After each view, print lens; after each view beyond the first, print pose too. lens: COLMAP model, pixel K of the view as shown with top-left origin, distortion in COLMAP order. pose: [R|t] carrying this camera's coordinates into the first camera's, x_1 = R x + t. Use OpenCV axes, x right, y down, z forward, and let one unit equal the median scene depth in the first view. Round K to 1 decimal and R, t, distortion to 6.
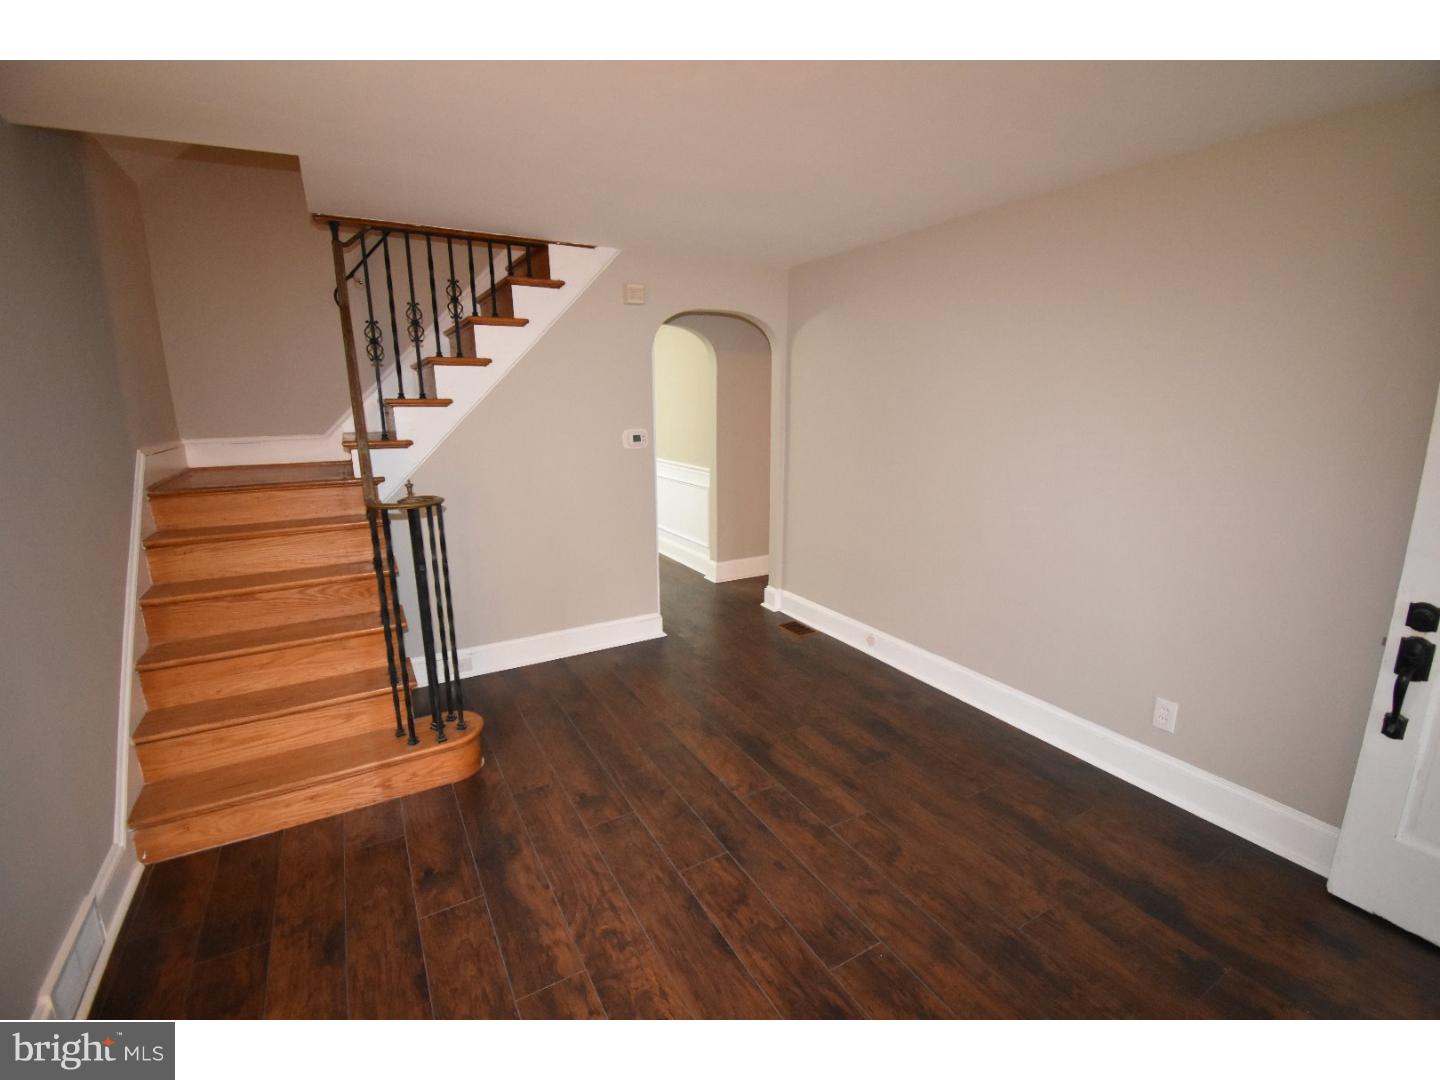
lens RADIAL K [[639.5, 0, 720.0], [0, 639.5, 540.0], [0, 0, 1]] dist [-0.002204, -0.000604]
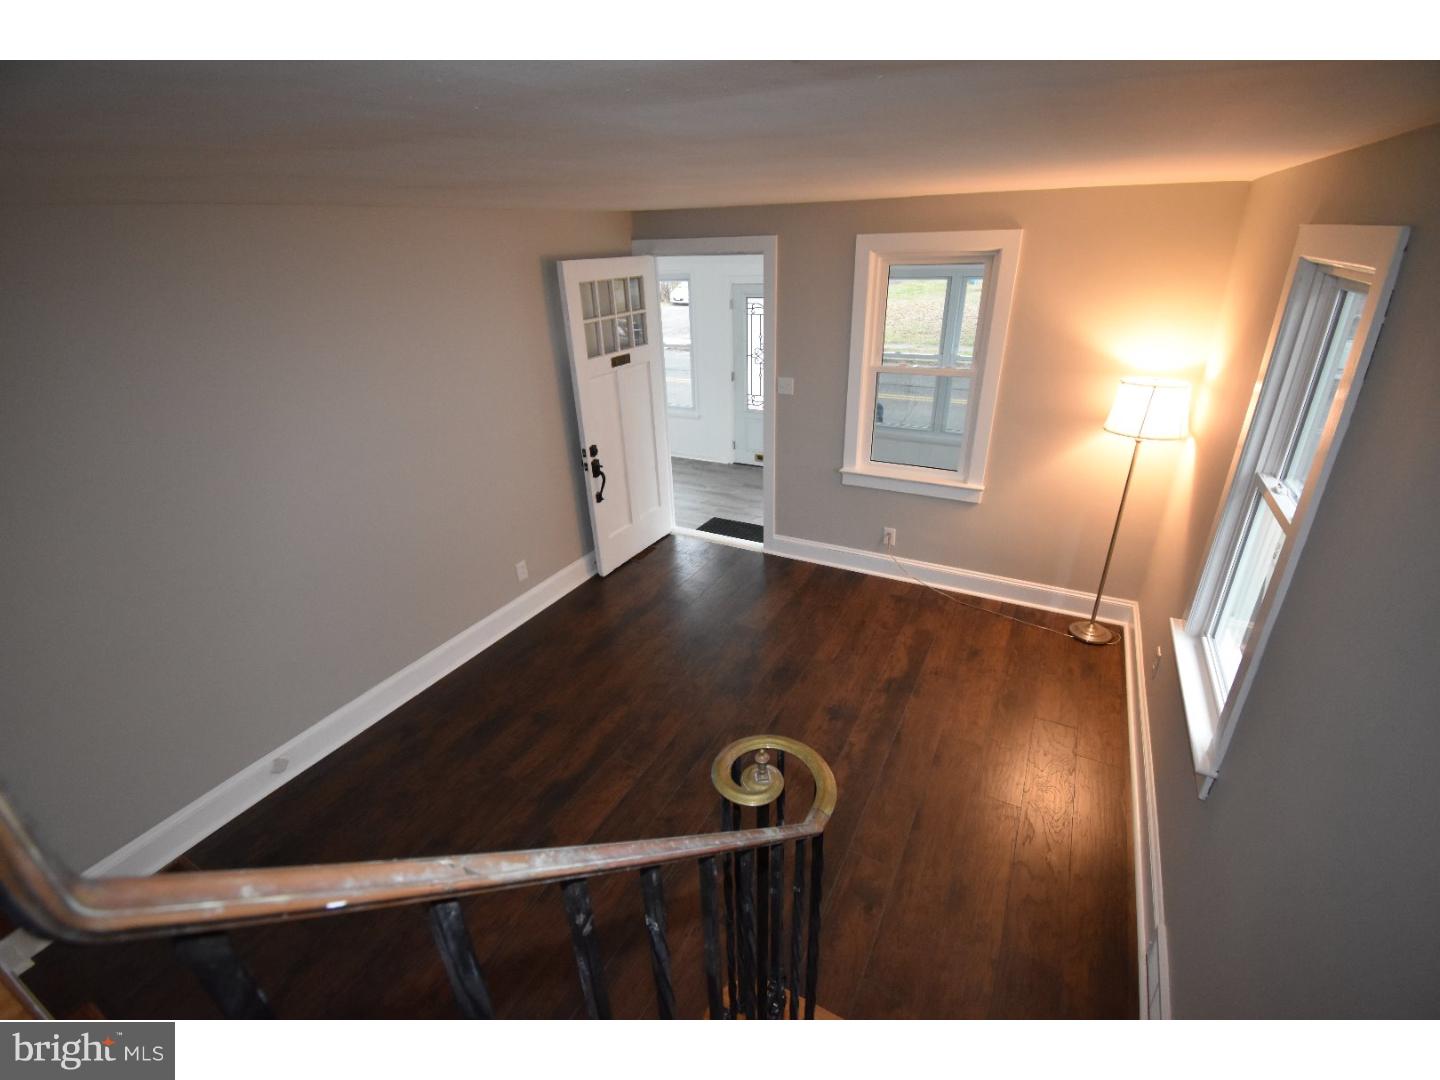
lens RADIAL K [[634.5, 0, 699.0], [0, 634.5, 598.2], [0, 0, 1]] dist [-0.000251, -0.000097]
pose [[-0.517525, -0.407736, 0.752276, -0.799899], [0.215124, 0.788930, 0.575596, -0.515344], [-0.828185, 0.459718, -0.320577, 1.188298]]
